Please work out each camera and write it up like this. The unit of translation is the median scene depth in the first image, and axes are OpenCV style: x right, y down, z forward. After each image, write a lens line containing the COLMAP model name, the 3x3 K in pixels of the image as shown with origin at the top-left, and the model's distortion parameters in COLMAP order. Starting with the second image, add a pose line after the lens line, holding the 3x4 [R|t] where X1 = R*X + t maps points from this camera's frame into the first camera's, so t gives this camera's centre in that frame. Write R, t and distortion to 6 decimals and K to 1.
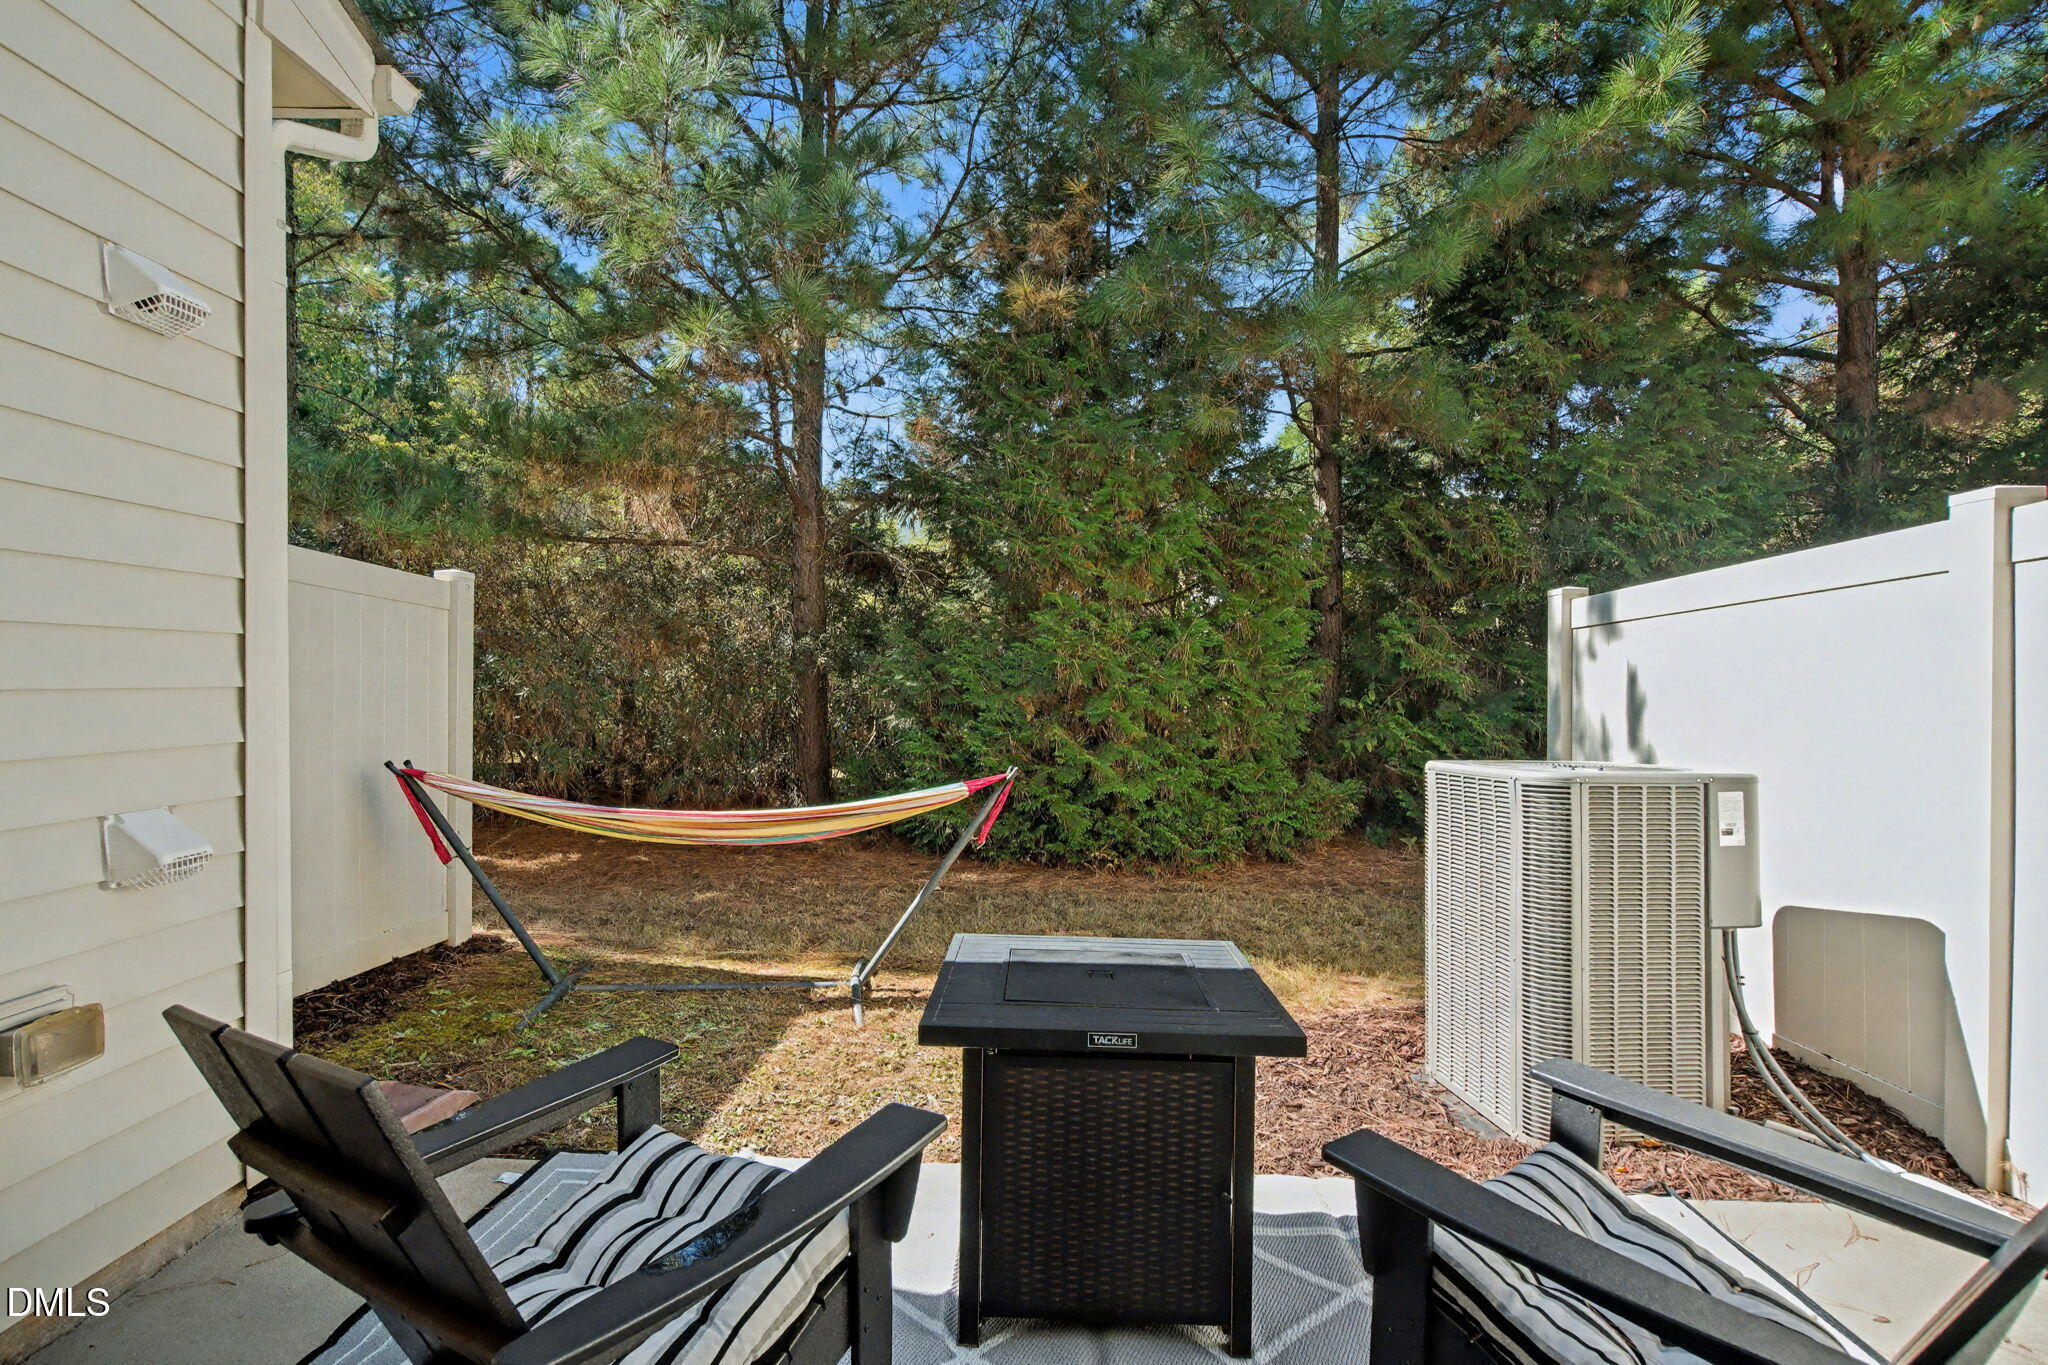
lens RADIAL K [[980.2, 0, 1007.9], [0, 980.2, 657.6], [0, 0, 1]] dist [-0.001785, -0.000049]
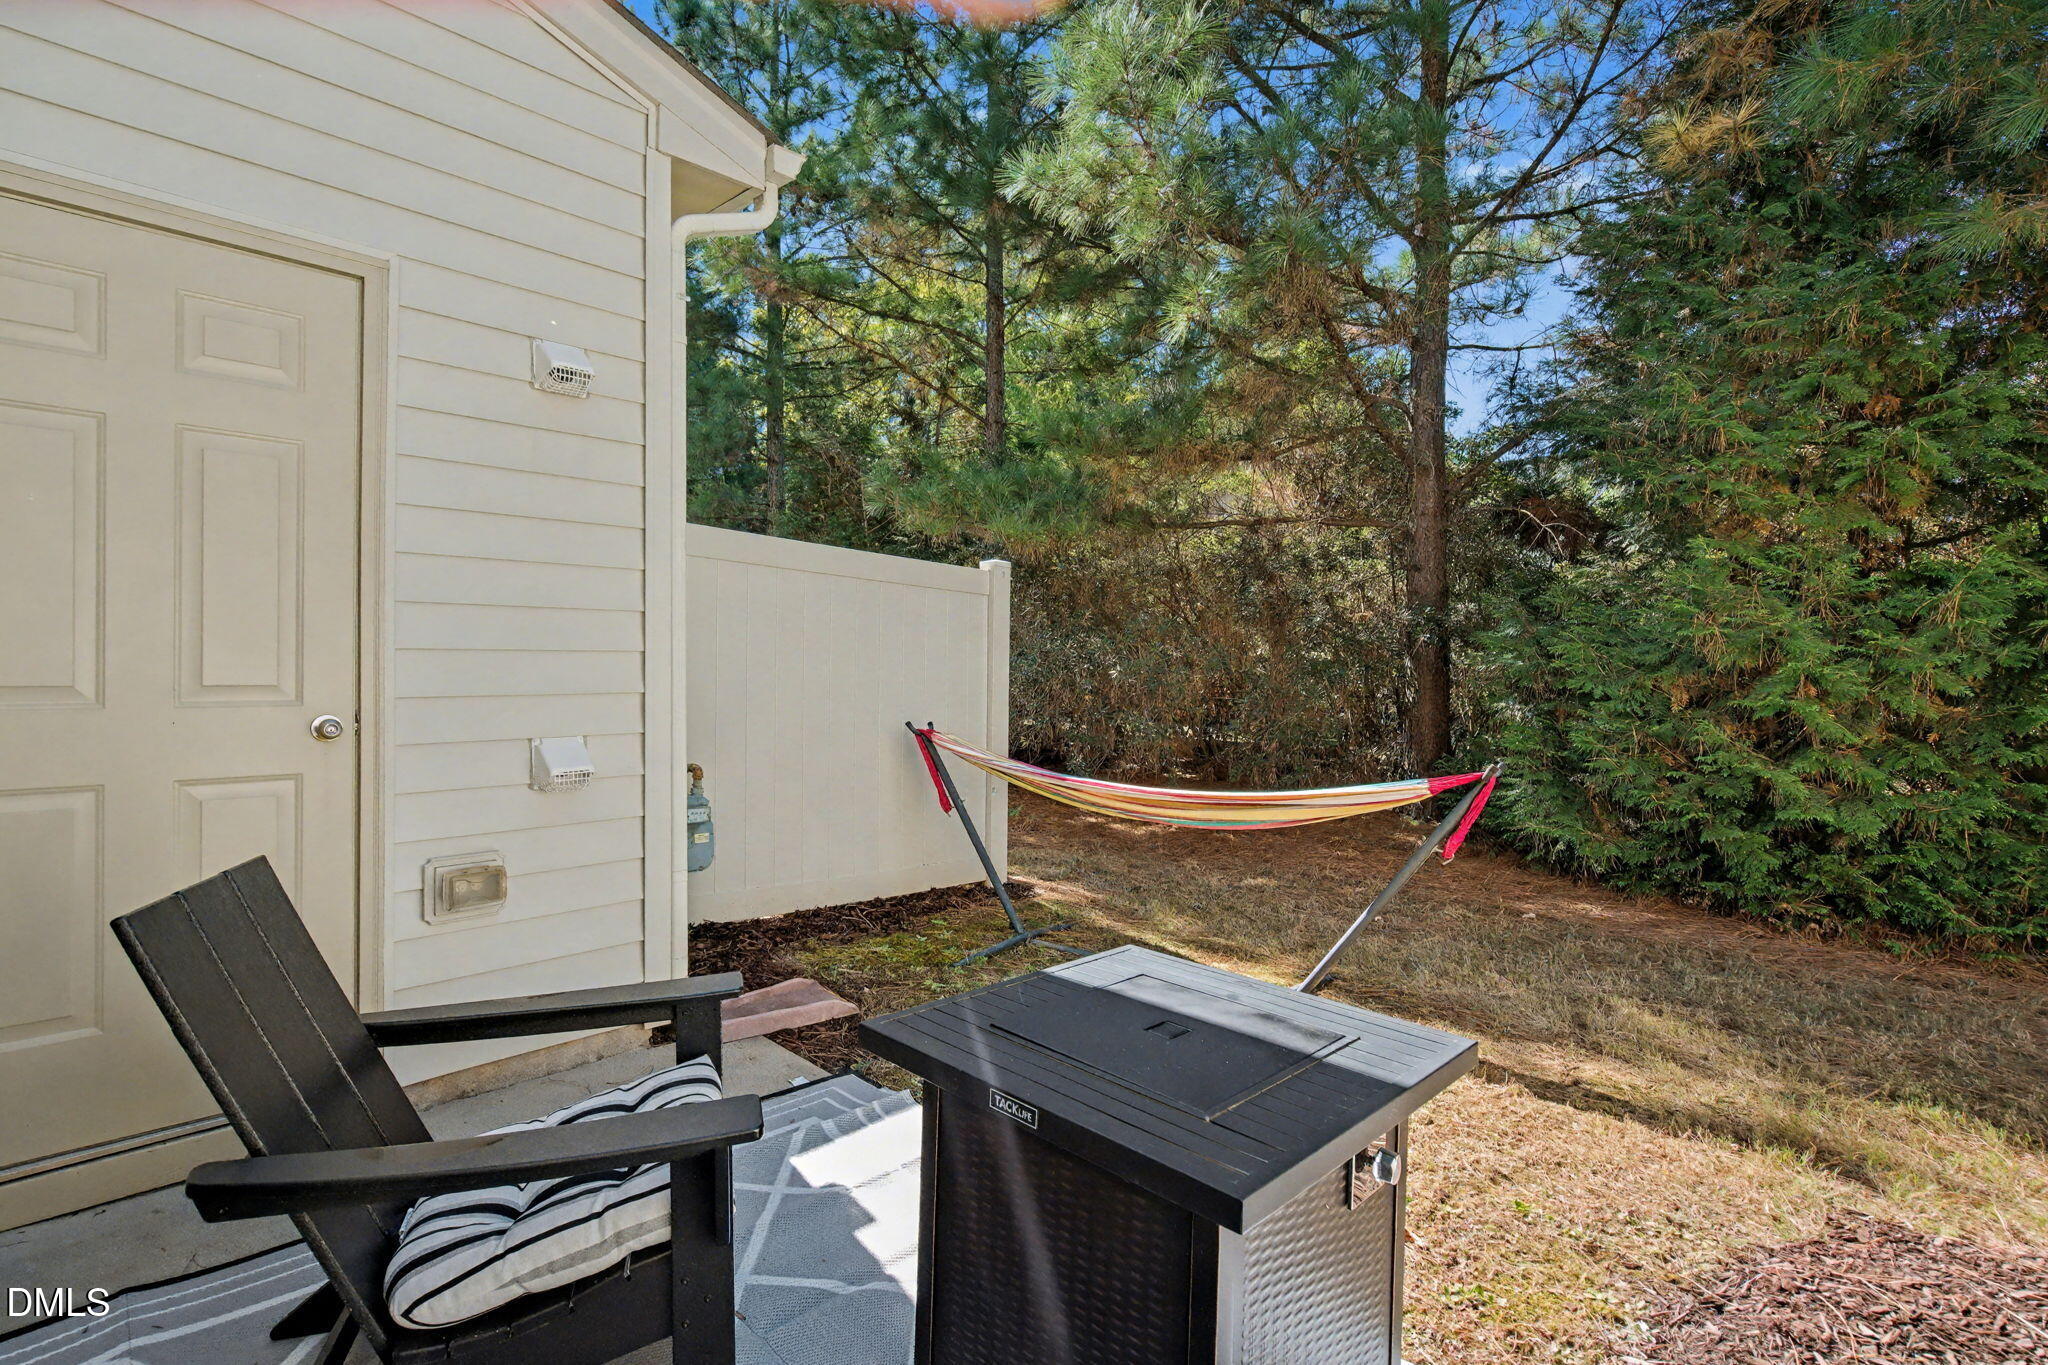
lens RADIAL K [[979.3, 0, 1018.3], [0, 979.3, 651.4], [0, 0, 1]] dist [-0.011416, -0.000170]
pose [[0.728163, -0.009722, -0.685335, 0.247281], [0.013504, 0.999909, 0.000164, 0.018495], [0.685271, -0.009374, 0.728228, 0.190261]]
